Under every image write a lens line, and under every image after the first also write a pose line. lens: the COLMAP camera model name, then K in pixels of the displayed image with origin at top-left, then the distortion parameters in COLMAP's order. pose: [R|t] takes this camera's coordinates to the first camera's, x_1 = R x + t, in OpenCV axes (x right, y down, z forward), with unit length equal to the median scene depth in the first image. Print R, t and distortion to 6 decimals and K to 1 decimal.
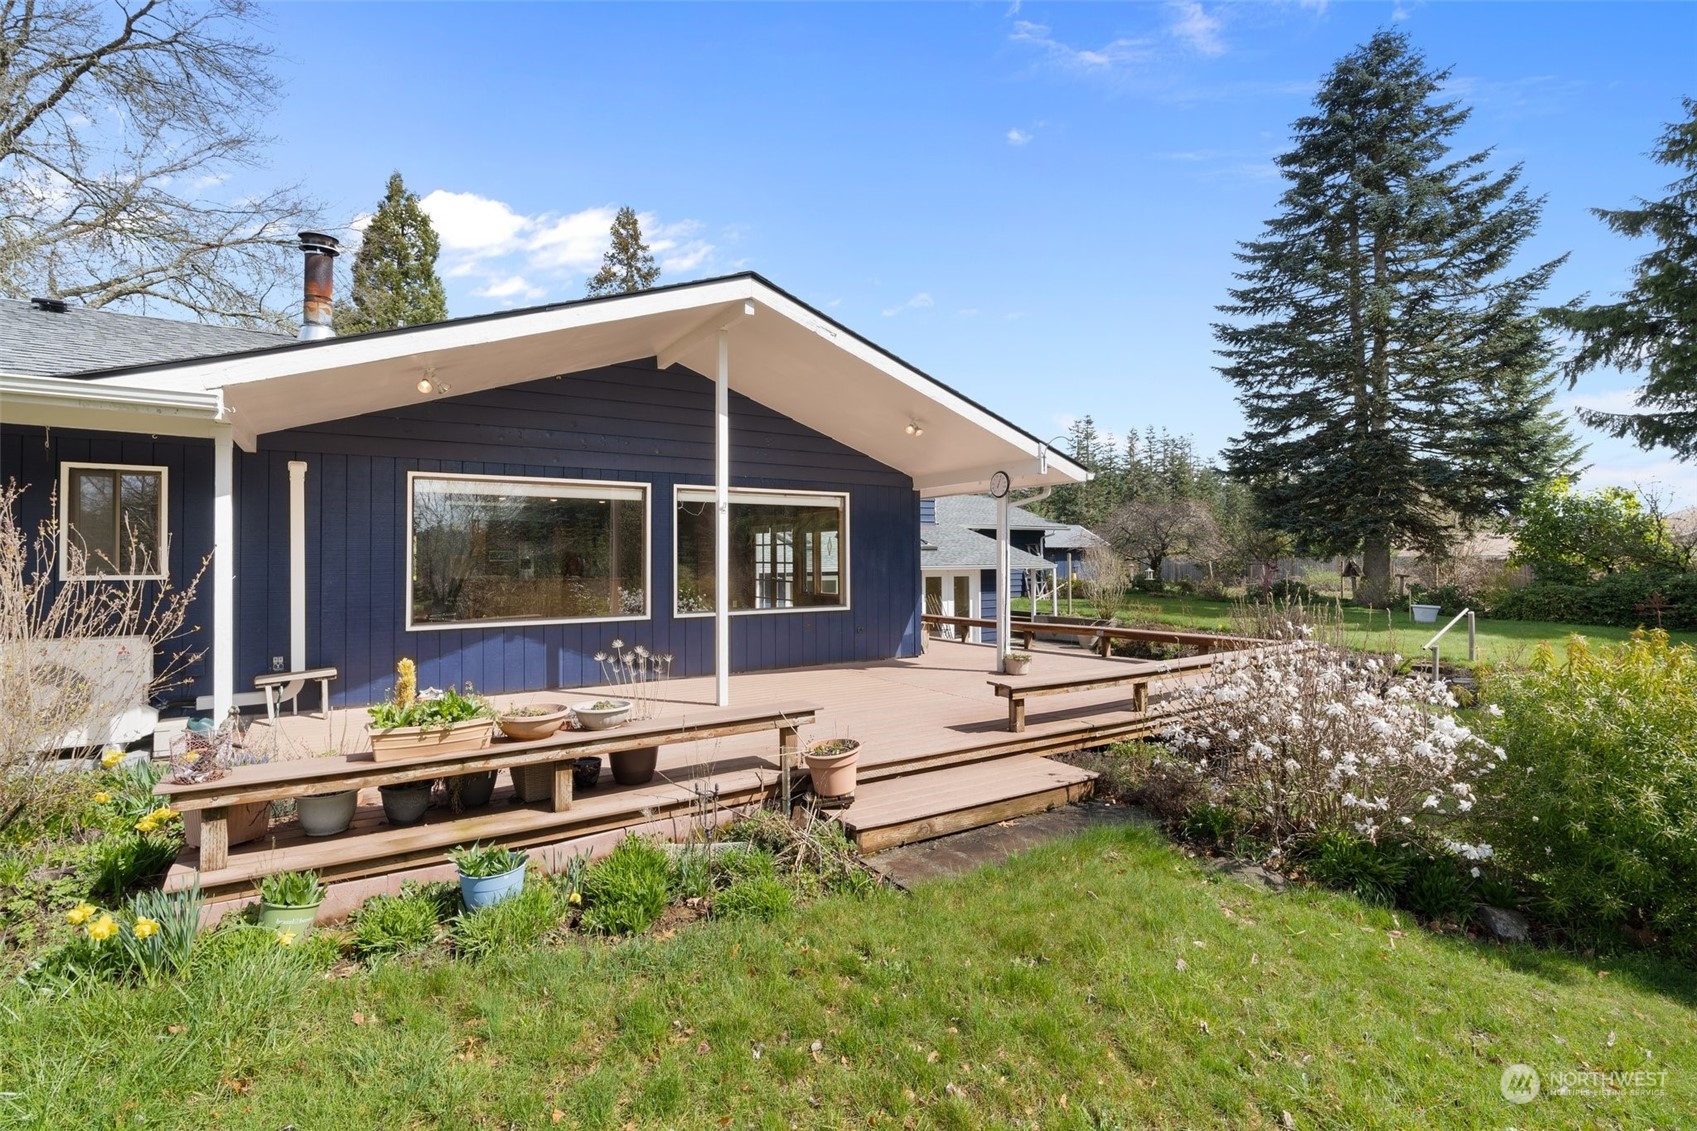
lens RADIAL K [[805.4, 0, 848.5], [0, 805.4, 565.5], [0, 0, 1]] dist [0.001115, 0.000067]
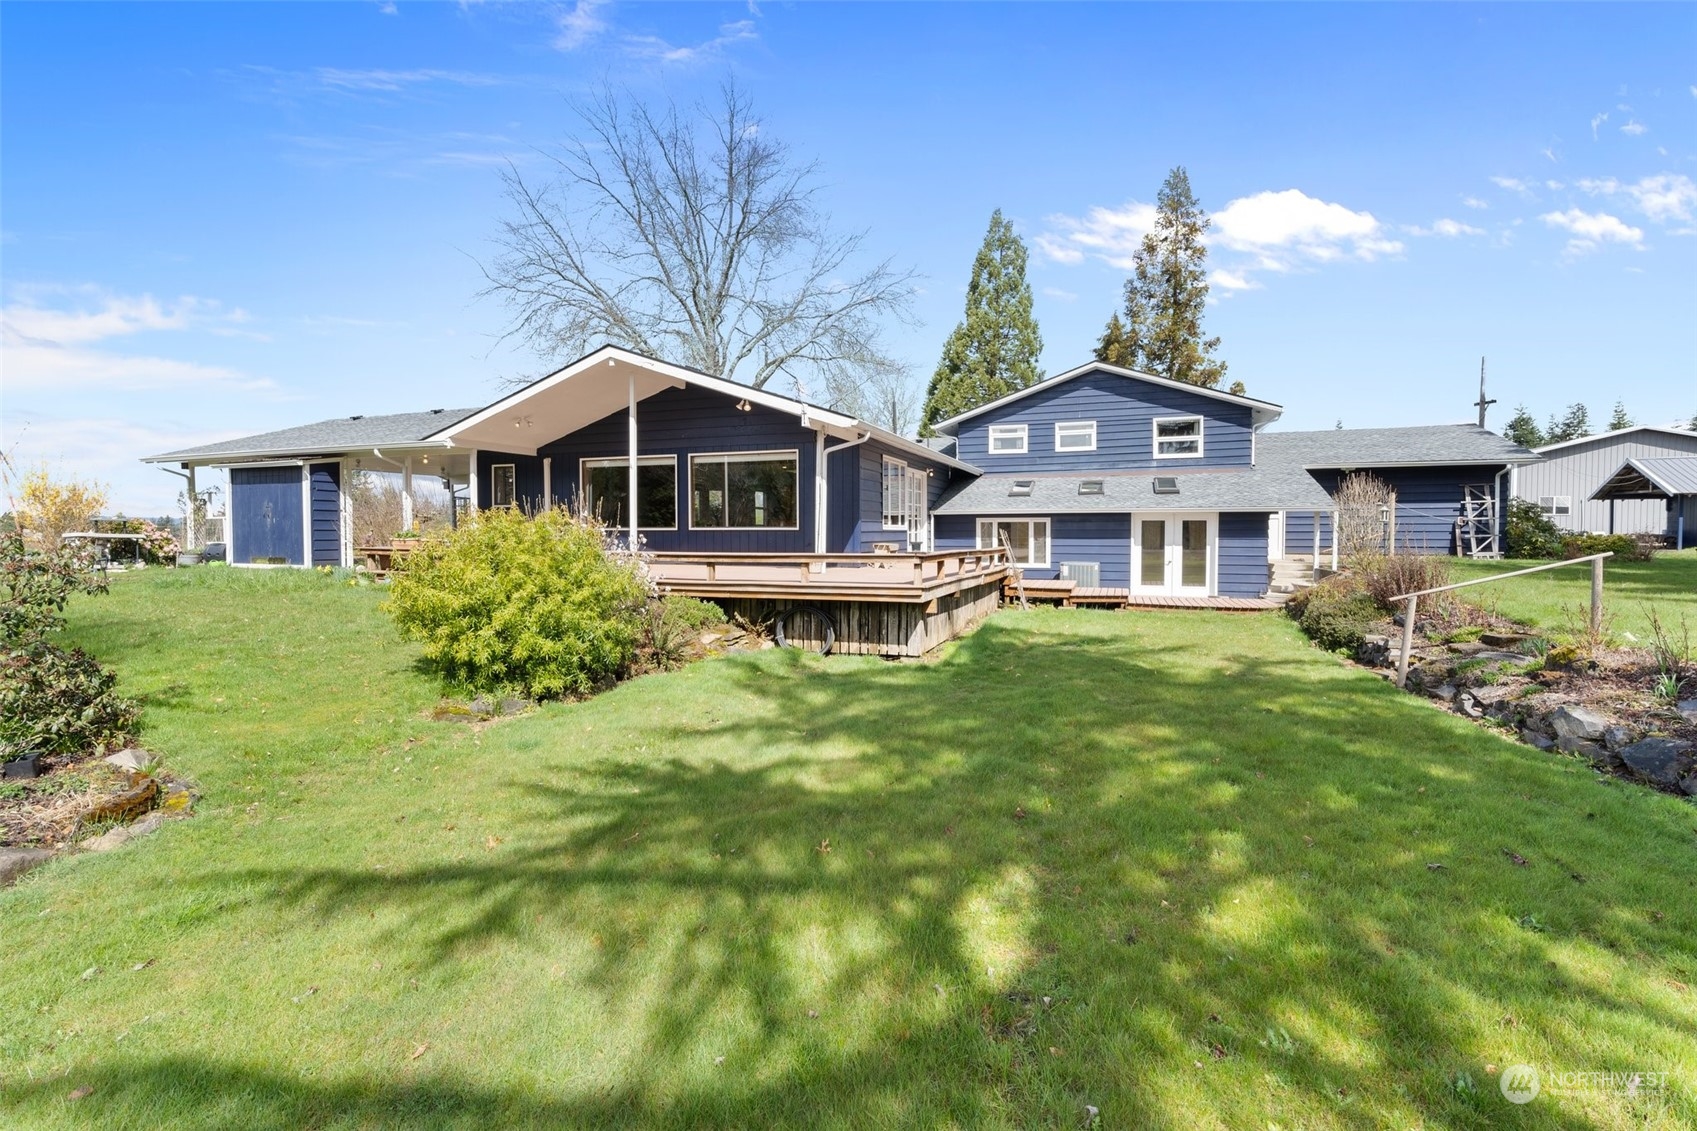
lens RADIAL K [[805.4, 0, 848.5], [0, 805.4, 565.5], [0, 0, 1]] dist [0.001115, 0.000067]
pose [[0.602920, 0.039137, -0.796841, 1.461592], [-0.007852, 0.999039, 0.043126, 0.063028], [0.797763, -0.019745, 0.602647, 0.238138]]
